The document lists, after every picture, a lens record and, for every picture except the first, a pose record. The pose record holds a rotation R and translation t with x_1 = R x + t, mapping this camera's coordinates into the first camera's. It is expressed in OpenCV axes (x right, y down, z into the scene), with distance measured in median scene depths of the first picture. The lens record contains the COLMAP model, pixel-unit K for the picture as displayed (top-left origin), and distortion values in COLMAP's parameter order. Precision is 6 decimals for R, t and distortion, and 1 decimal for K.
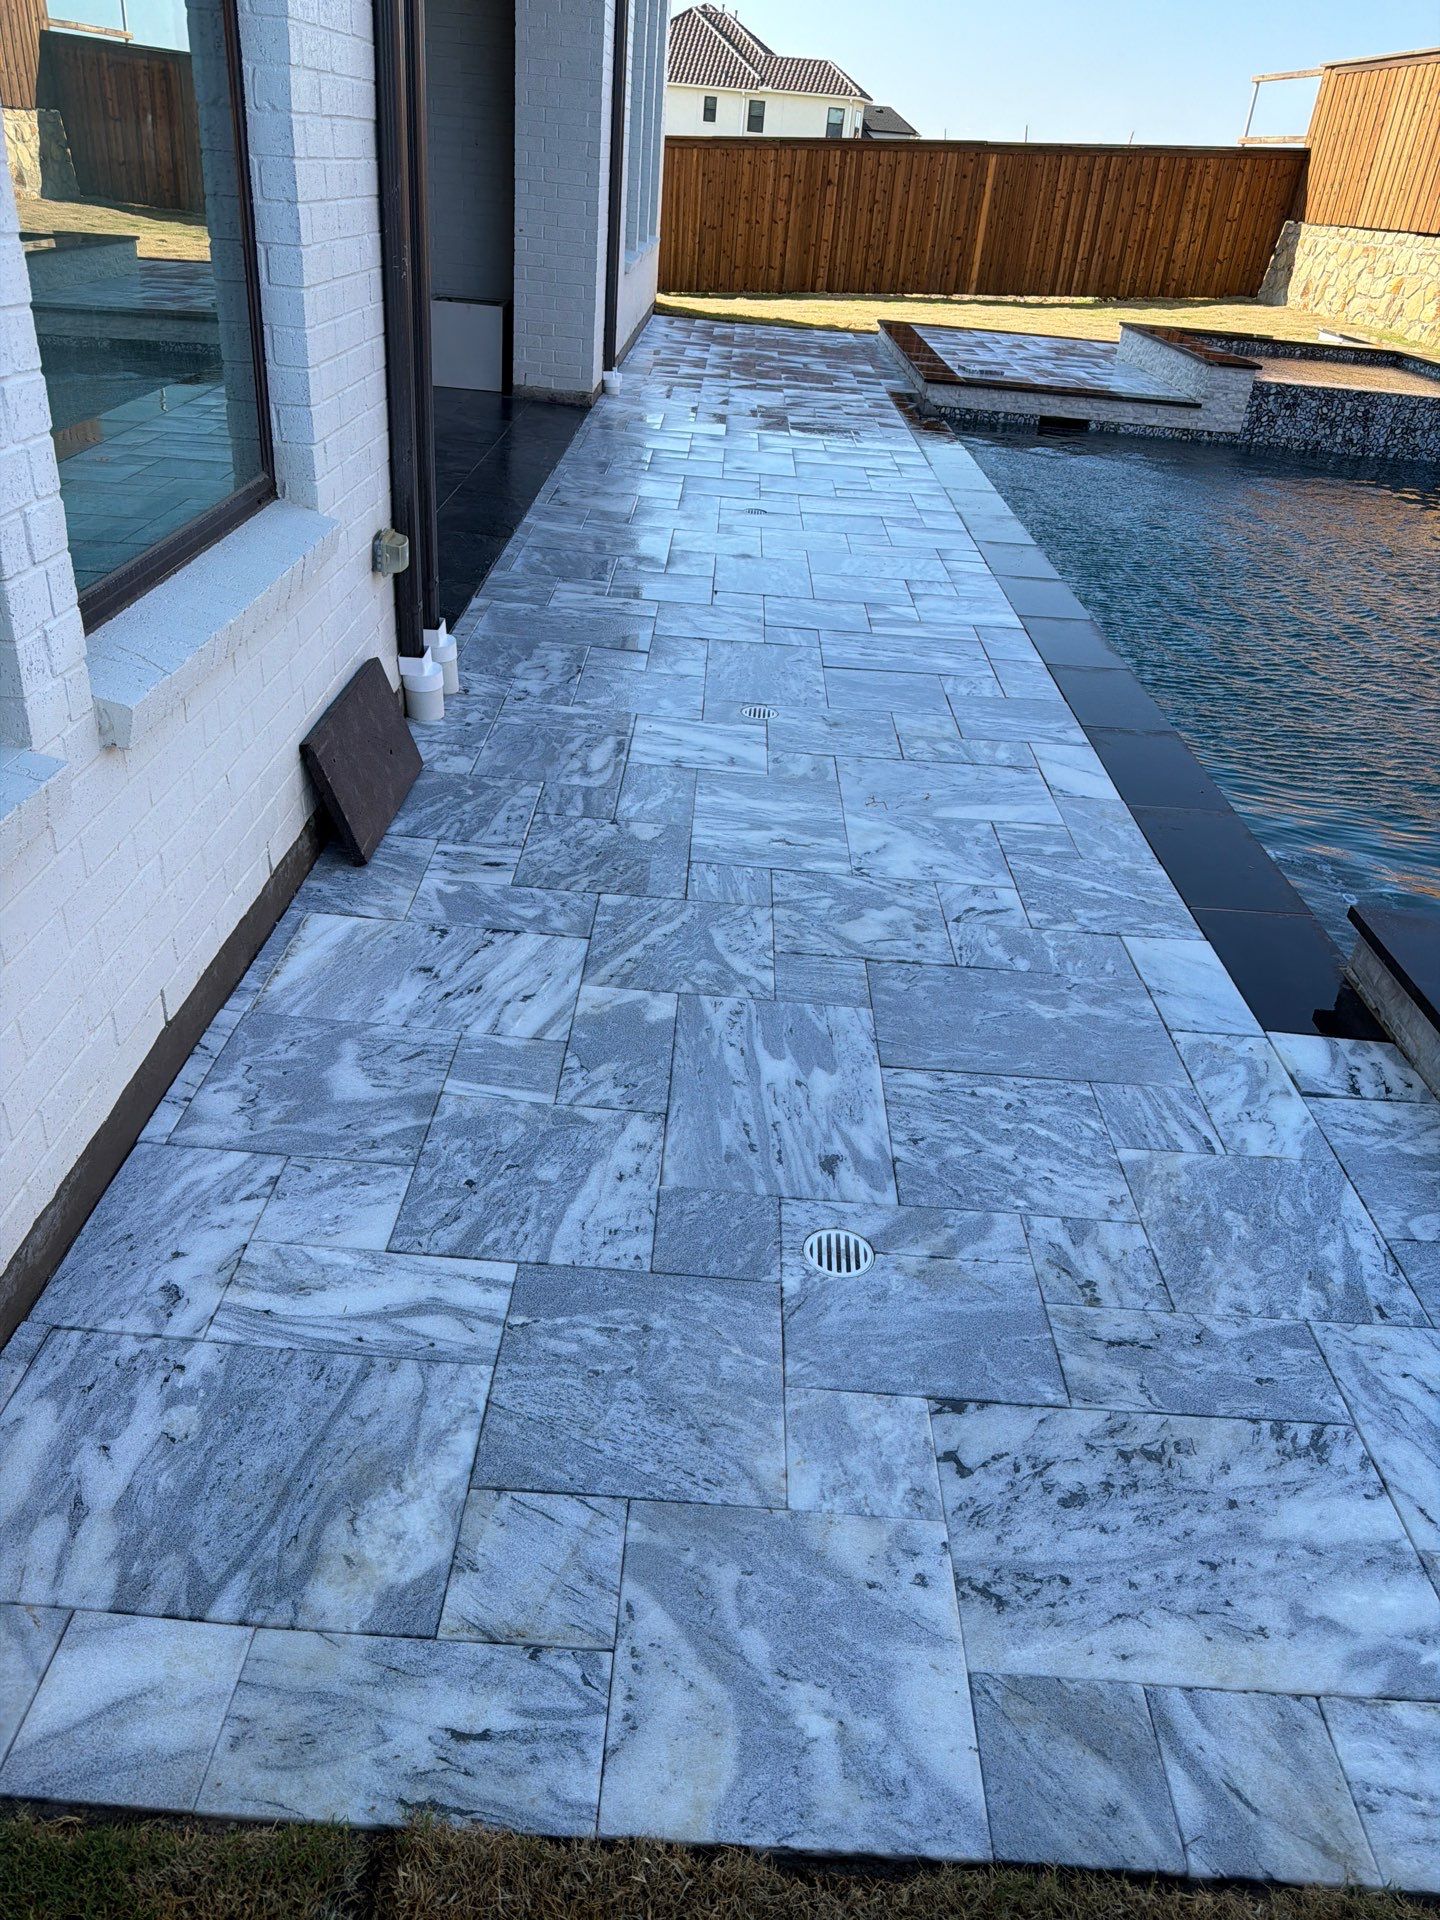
lens RADIAL K [[1352.2, 0, 720.0], [0, 1352.2, 960.0], [0, 0, 1]] dist [0.032117, -0.036825]
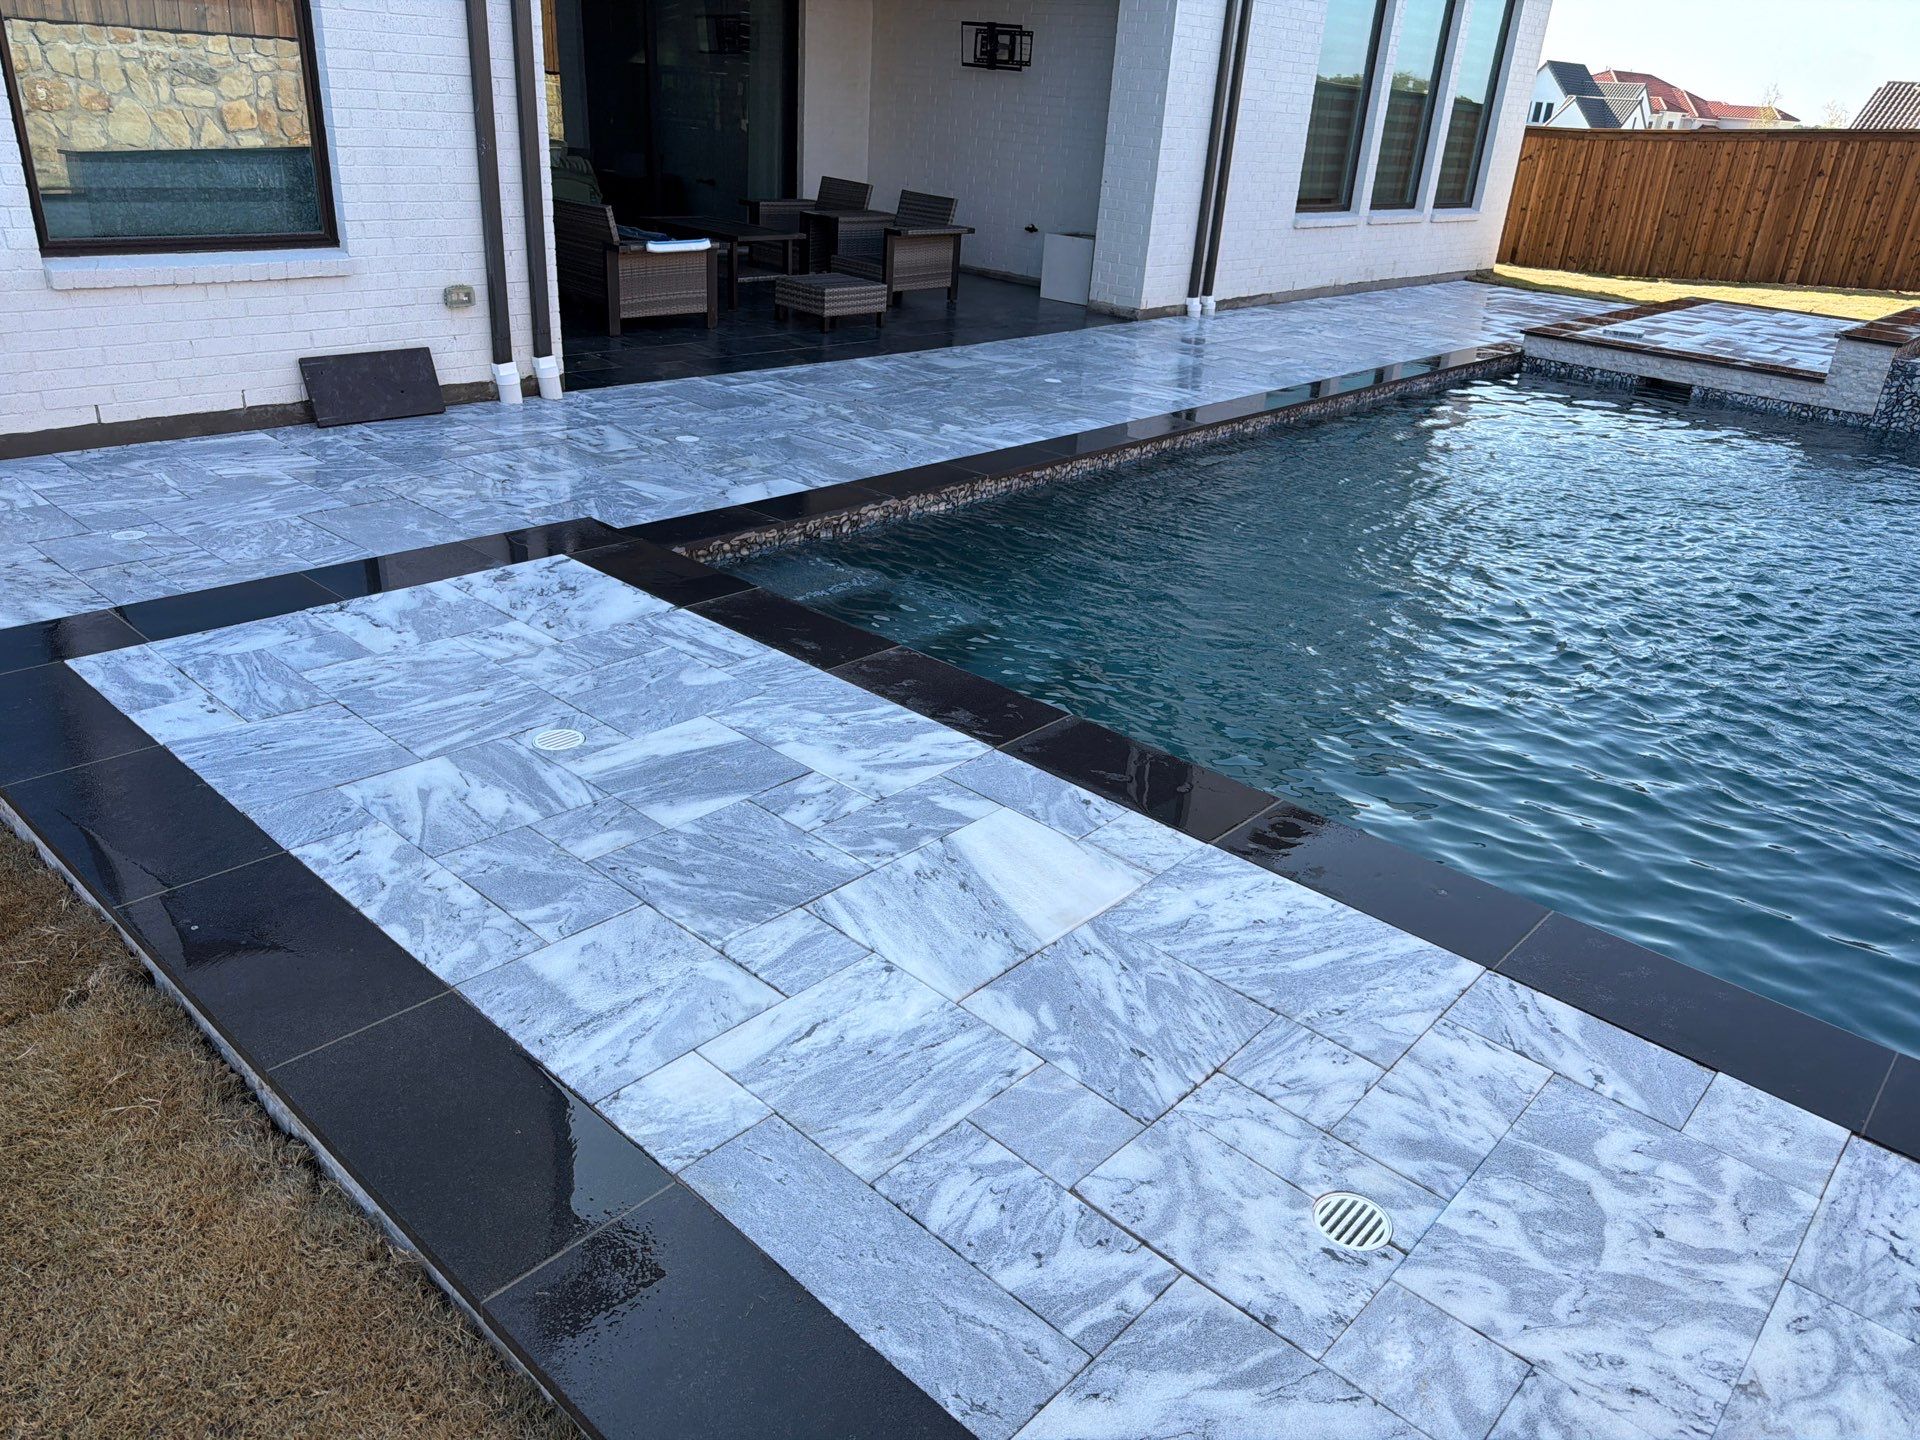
lens RADIAL K [[1383.0, 0, 960.0], [0, 1383.0, 720.0], [0, 0, 1]] dist [0.006766, -0.008524]
pose [[0.754545, 0.243003, -0.609600, 0.529871], [-0.336643, 0.940709, -0.041696, 0.029985], [0.563324, 0.236679, 0.791612, 0.015080]]
